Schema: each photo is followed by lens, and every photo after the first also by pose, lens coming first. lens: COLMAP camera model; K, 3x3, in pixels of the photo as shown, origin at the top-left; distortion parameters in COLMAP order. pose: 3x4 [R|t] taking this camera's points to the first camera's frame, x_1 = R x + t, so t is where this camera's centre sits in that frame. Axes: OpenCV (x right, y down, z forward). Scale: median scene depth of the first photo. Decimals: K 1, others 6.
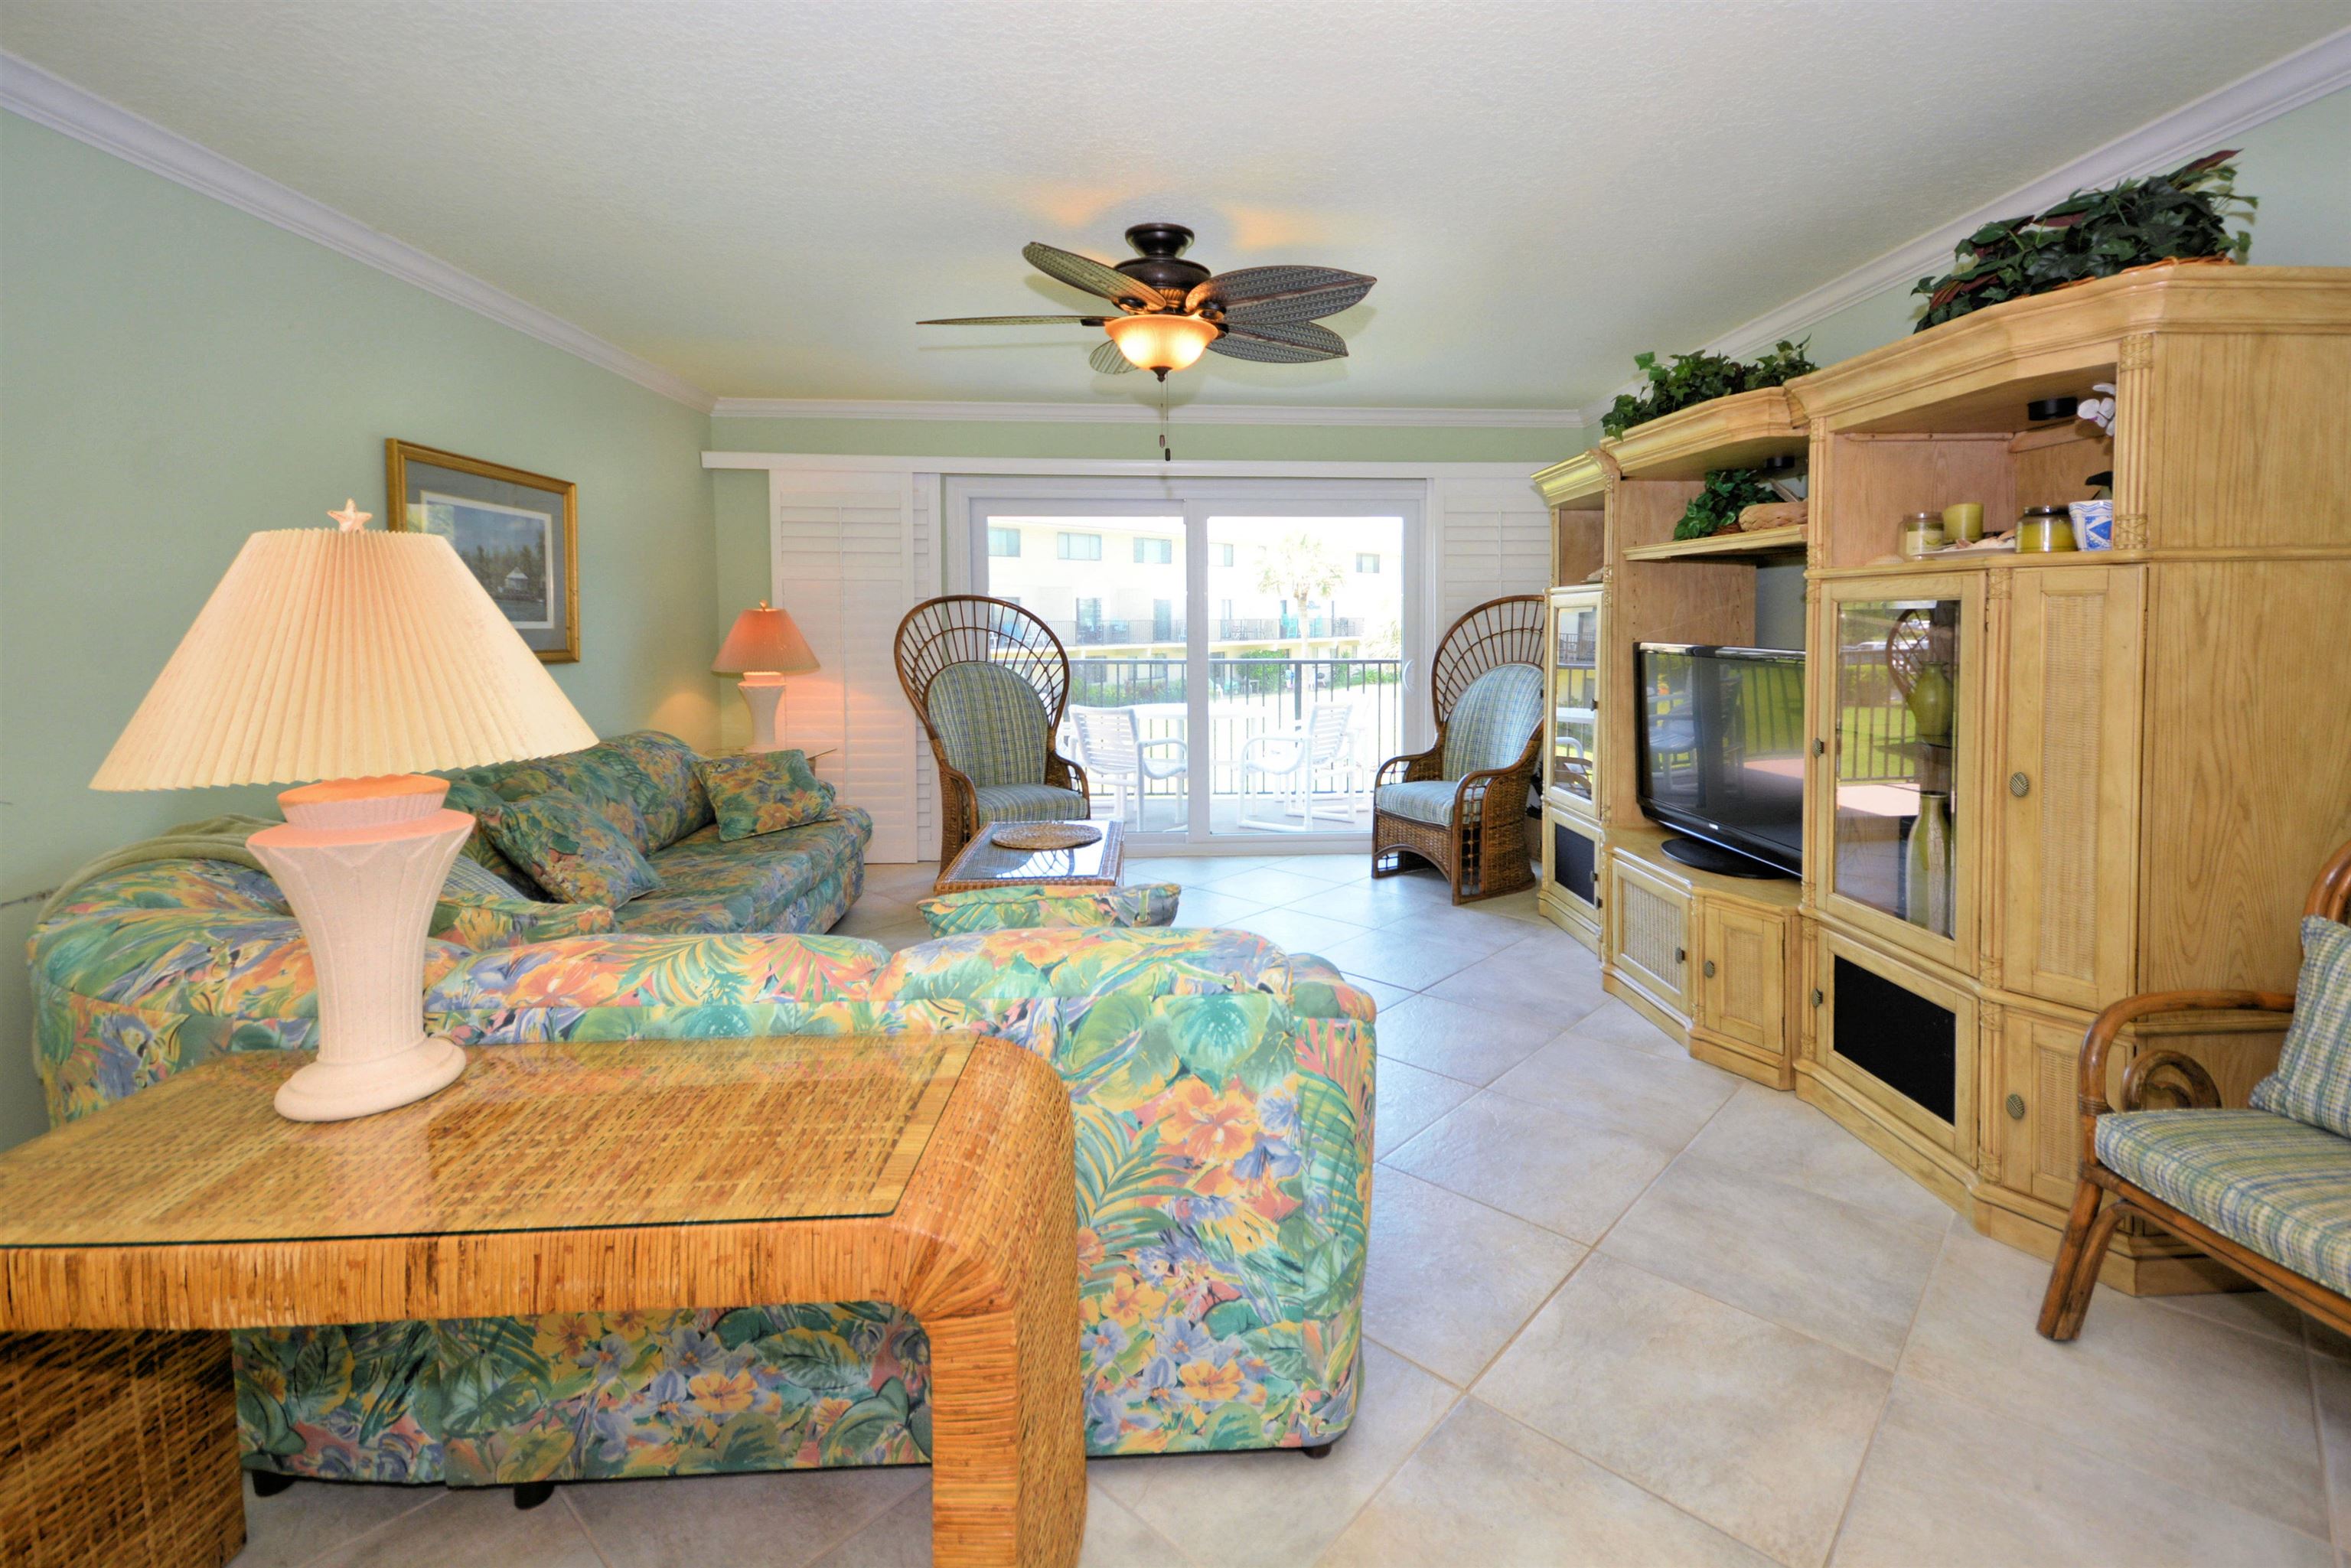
lens RADIAL K [[1154.4, 0, 1194.3], [0, 1154.4, 679.8], [0, 0, 1]] dist [0.013846, -0.000635]
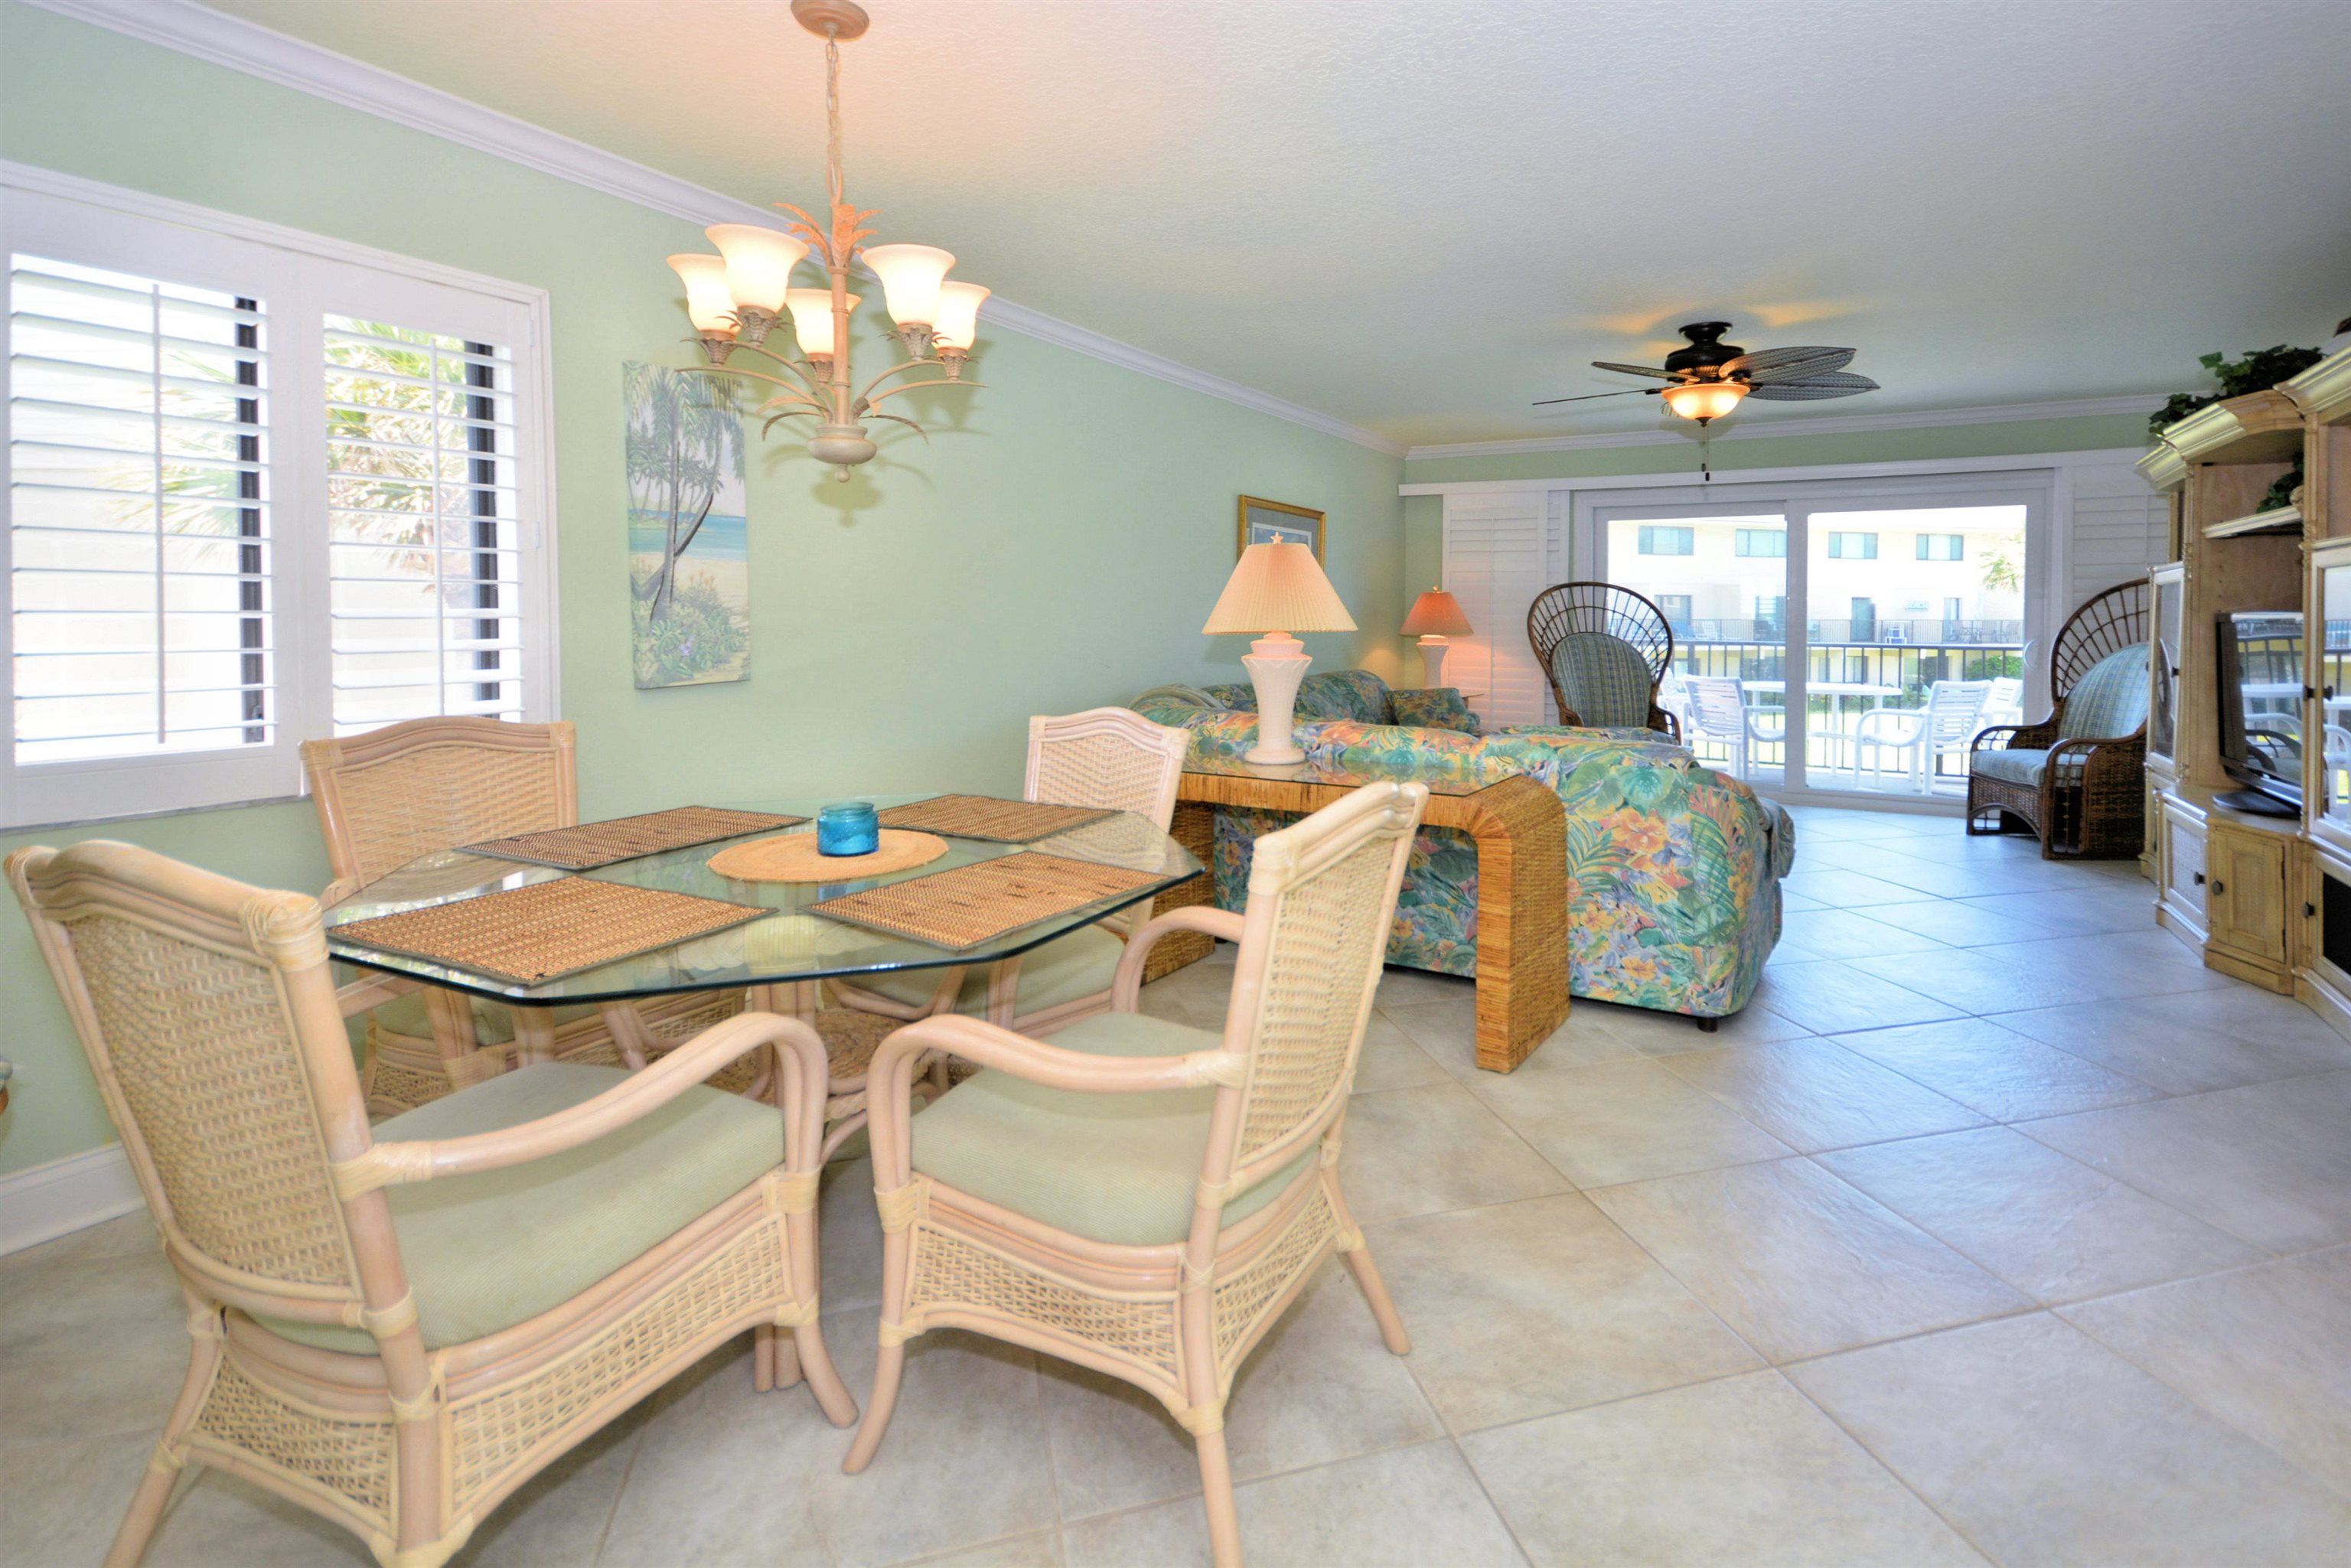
lens RADIAL K [[1104.2, 0, 1136.2], [0, 1104.2, 629.8], [0, 0, 1]] dist [0.023190, -0.000431]
pose [[0.810009, 0.017649, -0.586152, 0.155576], [-0.042997, 0.998644, -0.029348, 0.049159], [0.584840, 0.048975, 0.809669, -0.385256]]
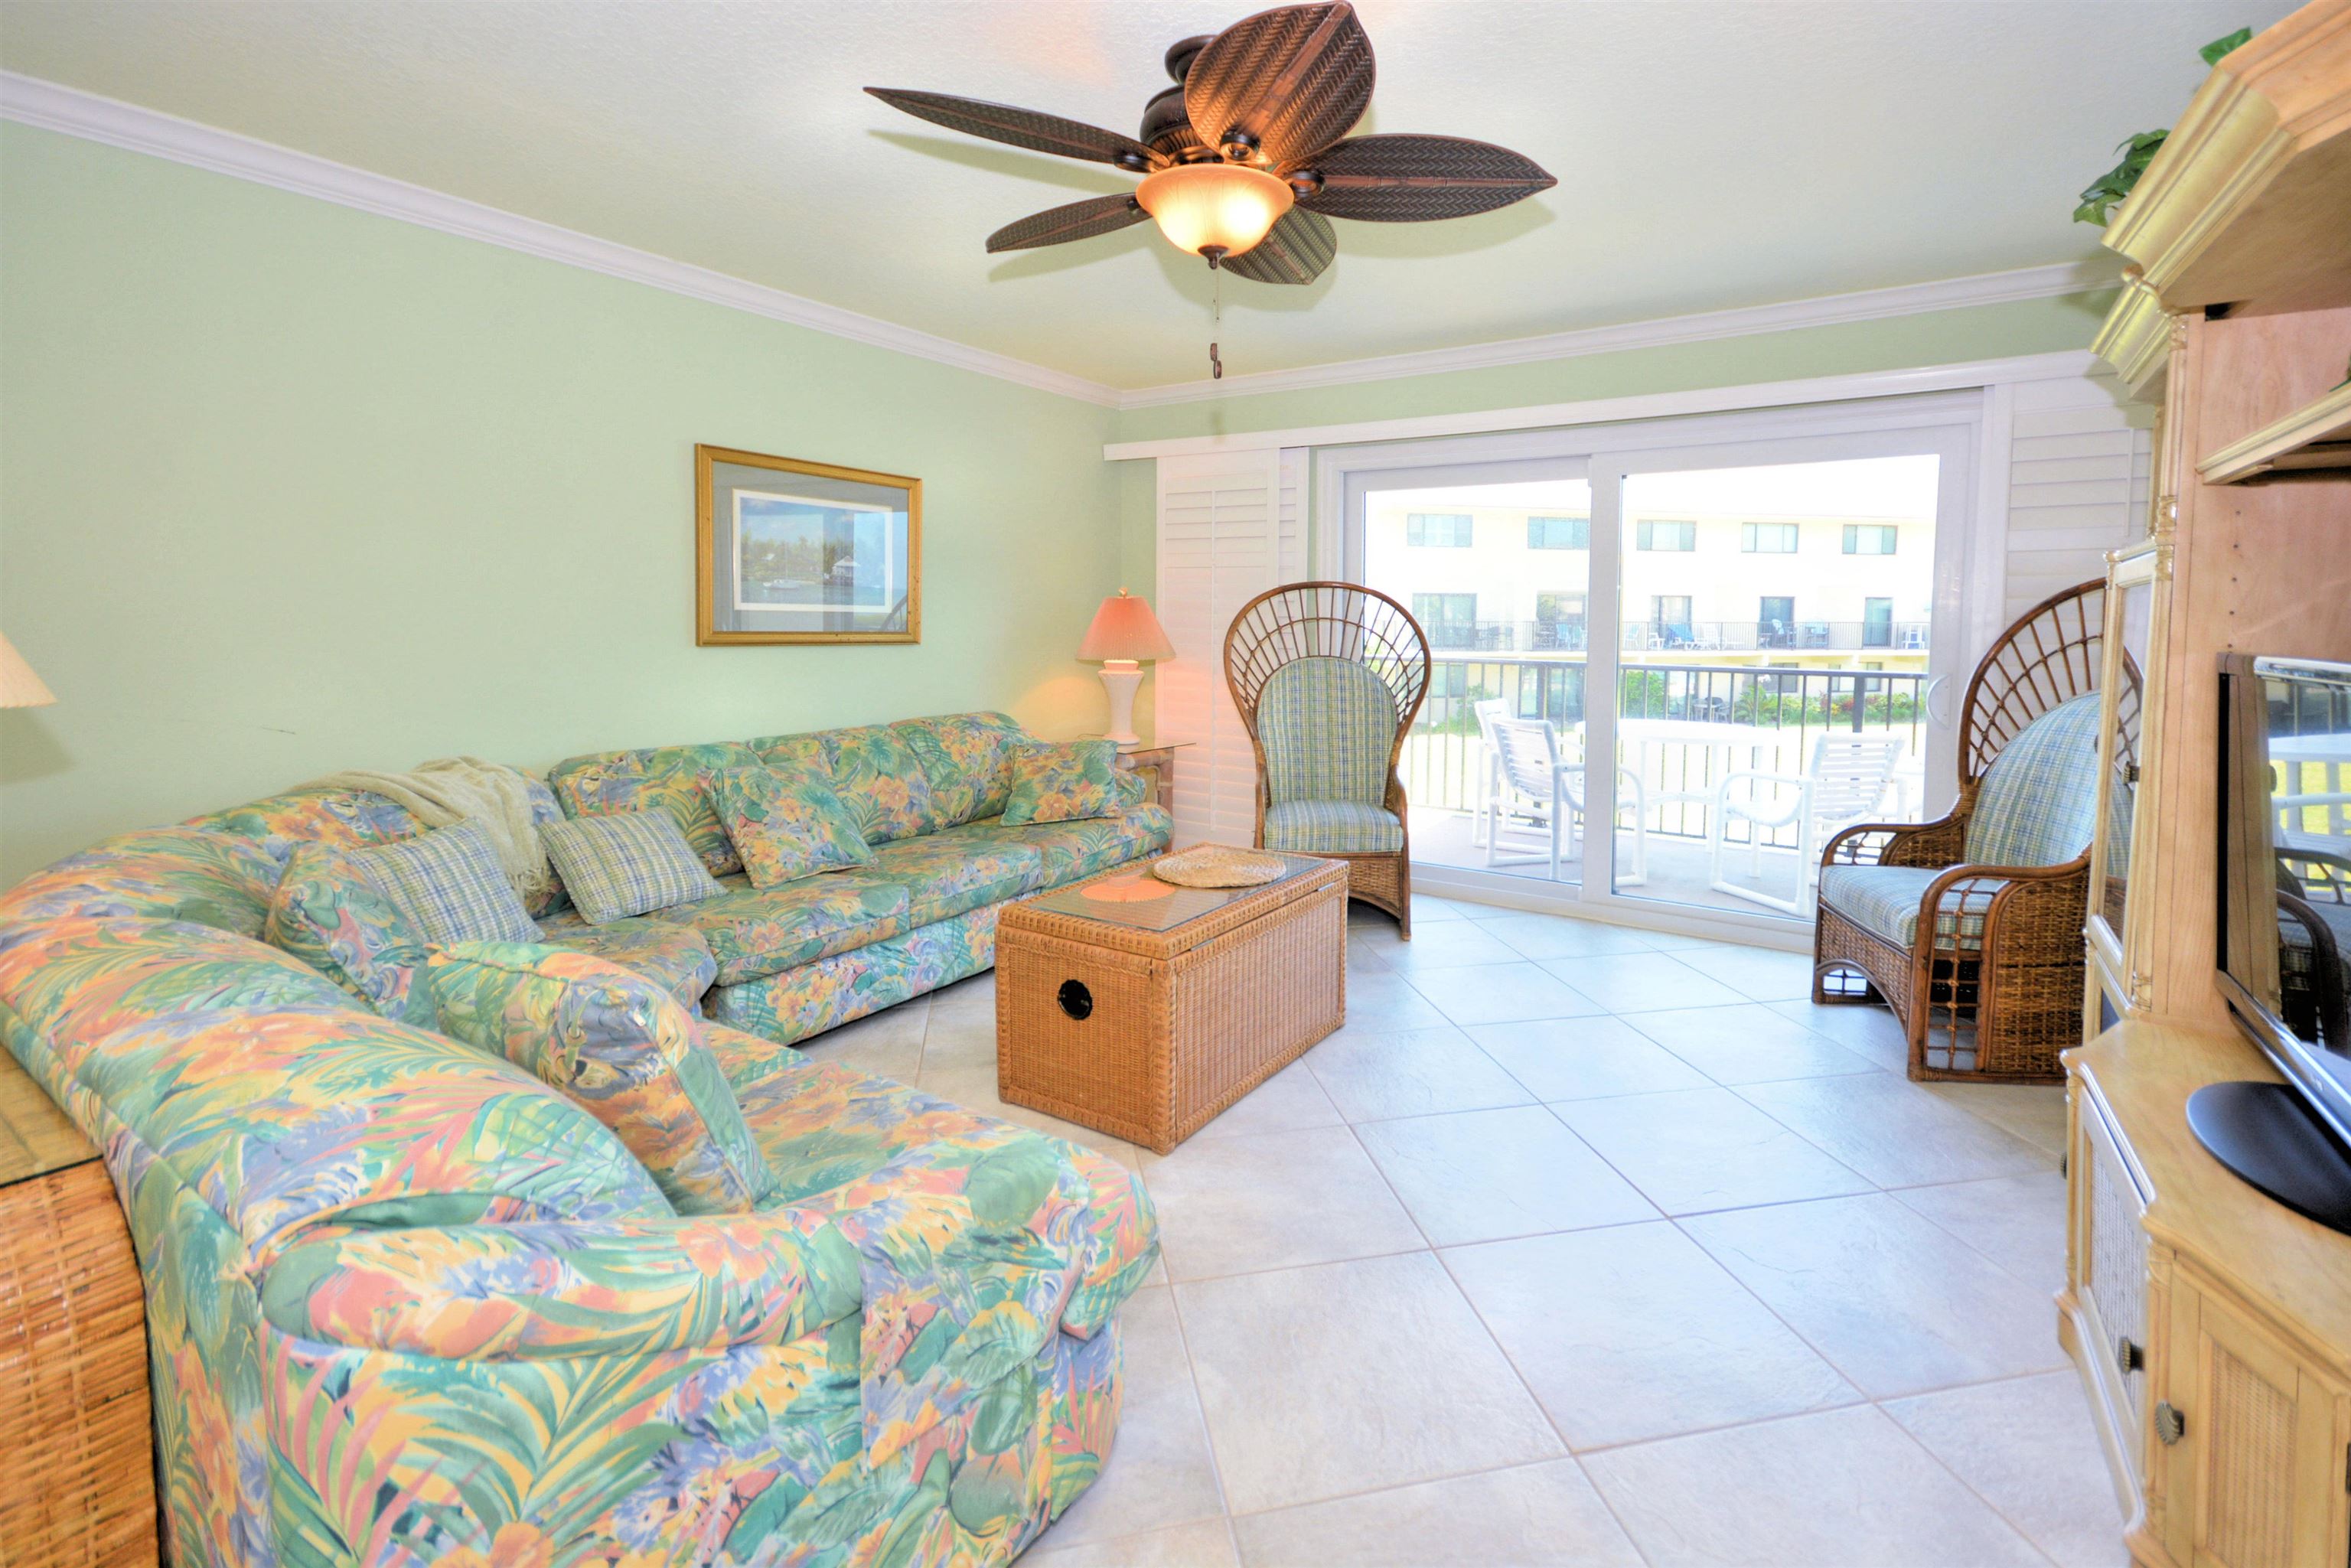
lens RADIAL K [[1104.2, 0, 1164.3], [0, 1104.2, 678.3], [0, 0, 1]] dist [0.023190, -0.000431]
pose [[0.801761, 0.043236, -0.596078, 0.265097], [-0.042840, 0.998972, 0.014836, -0.008208], [0.596107, 0.013642, 0.802789, 0.306365]]
